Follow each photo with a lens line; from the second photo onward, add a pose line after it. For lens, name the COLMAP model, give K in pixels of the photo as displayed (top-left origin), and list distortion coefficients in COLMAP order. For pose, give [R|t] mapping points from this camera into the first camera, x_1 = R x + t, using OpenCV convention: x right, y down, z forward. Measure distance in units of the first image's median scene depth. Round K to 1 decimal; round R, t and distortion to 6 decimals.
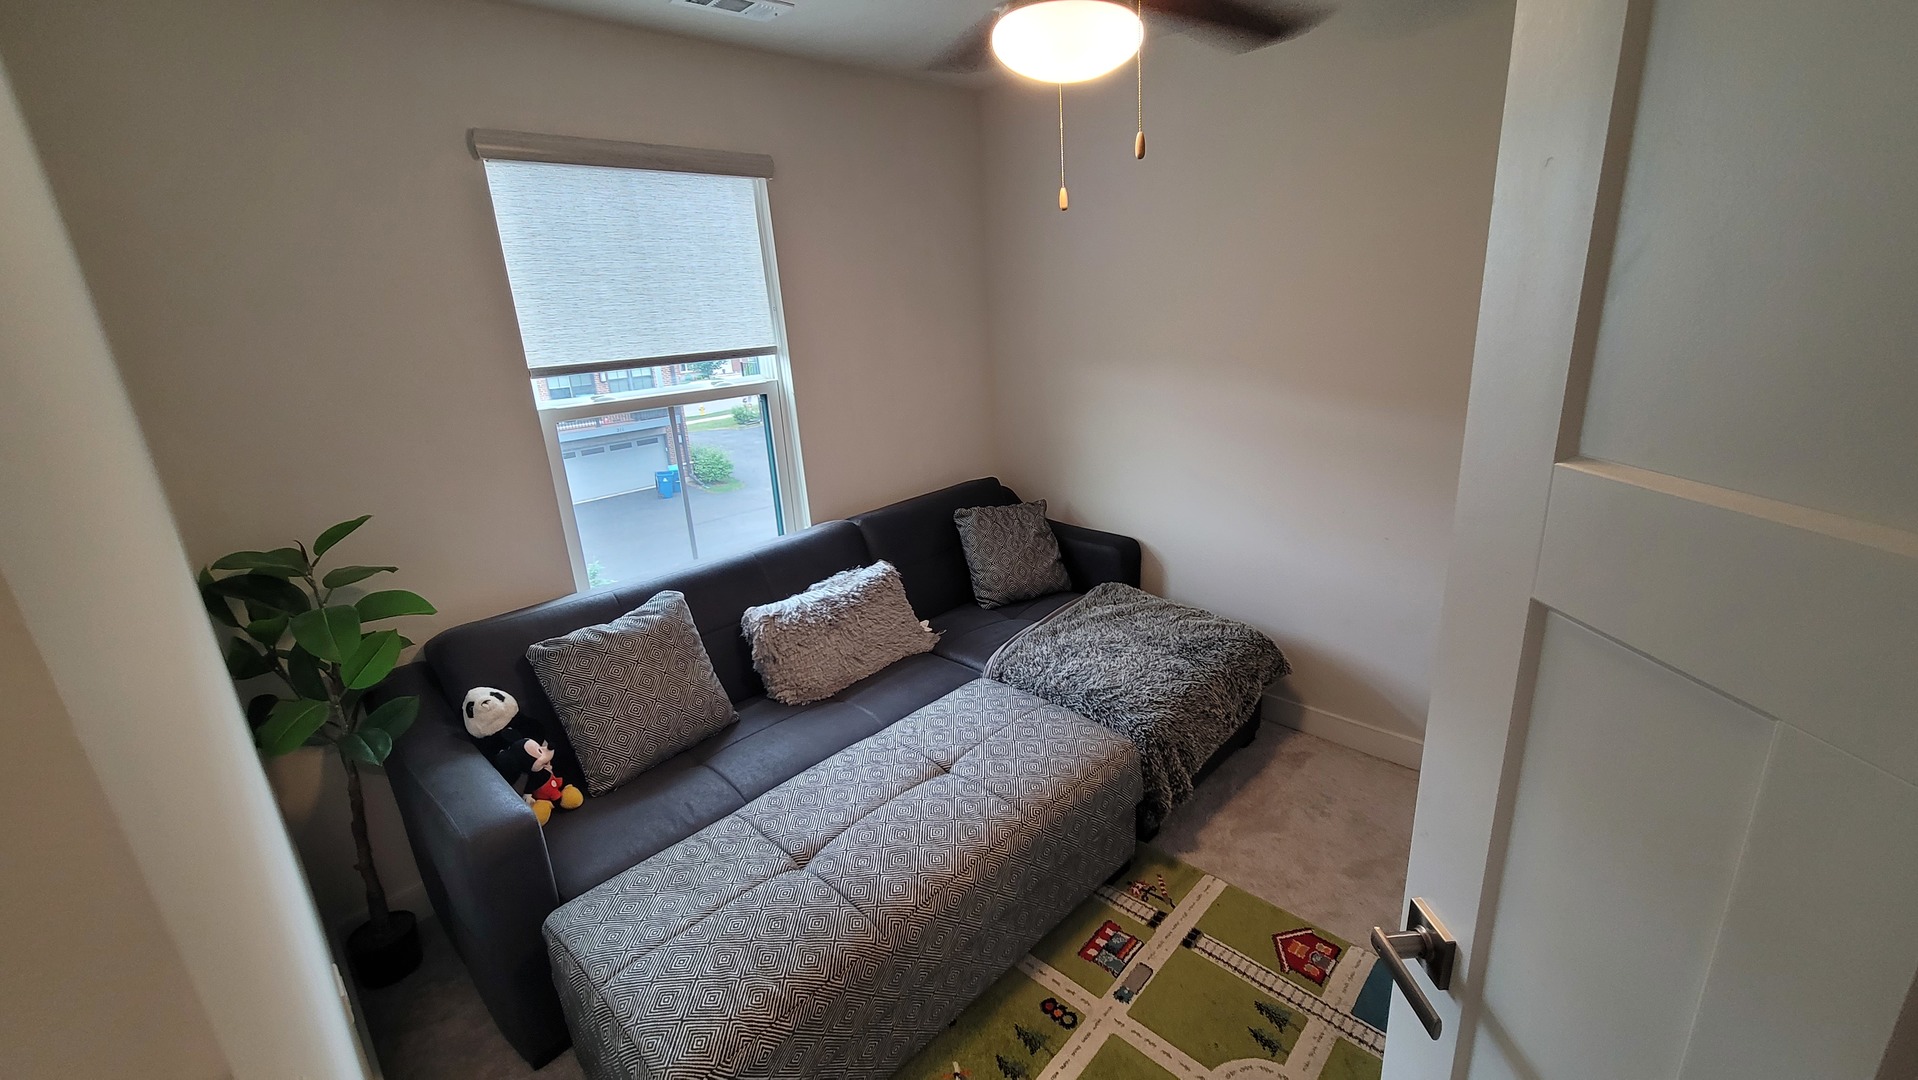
lens RADIAL K [[779.5, 0, 971.2], [0, 779.5, 533.9], [0, 0, 1]] dist [-0.002118, -0.000111]
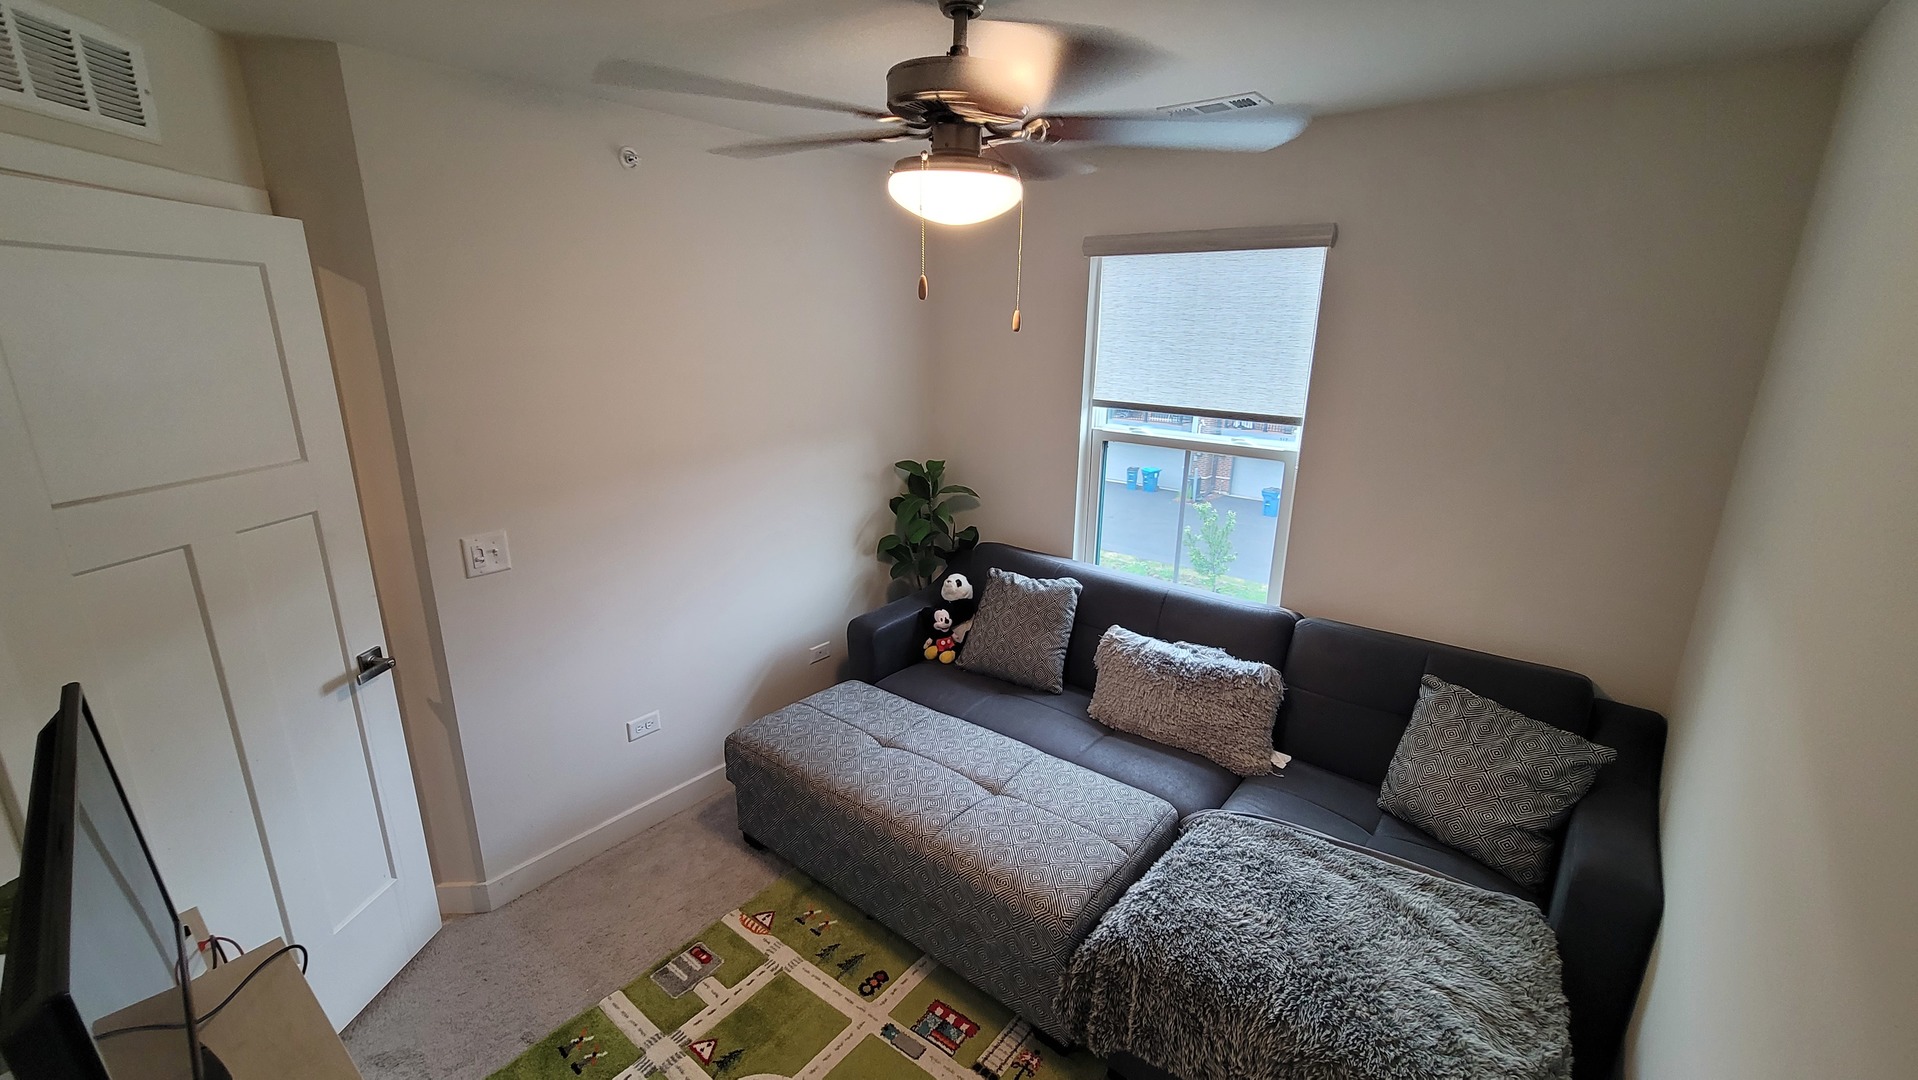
lens RADIAL K [[779.5, 0, 969.6], [0, 779.5, 545.5], [0, 0, 1]] dist [-0.002118, -0.000111]
pose [[0.105035, 0.328375, -0.938689, 0.826573], [-0.309612, 0.907797, 0.282924, -0.304013], [0.945044, 0.260912, 0.197019, 0.584116]]
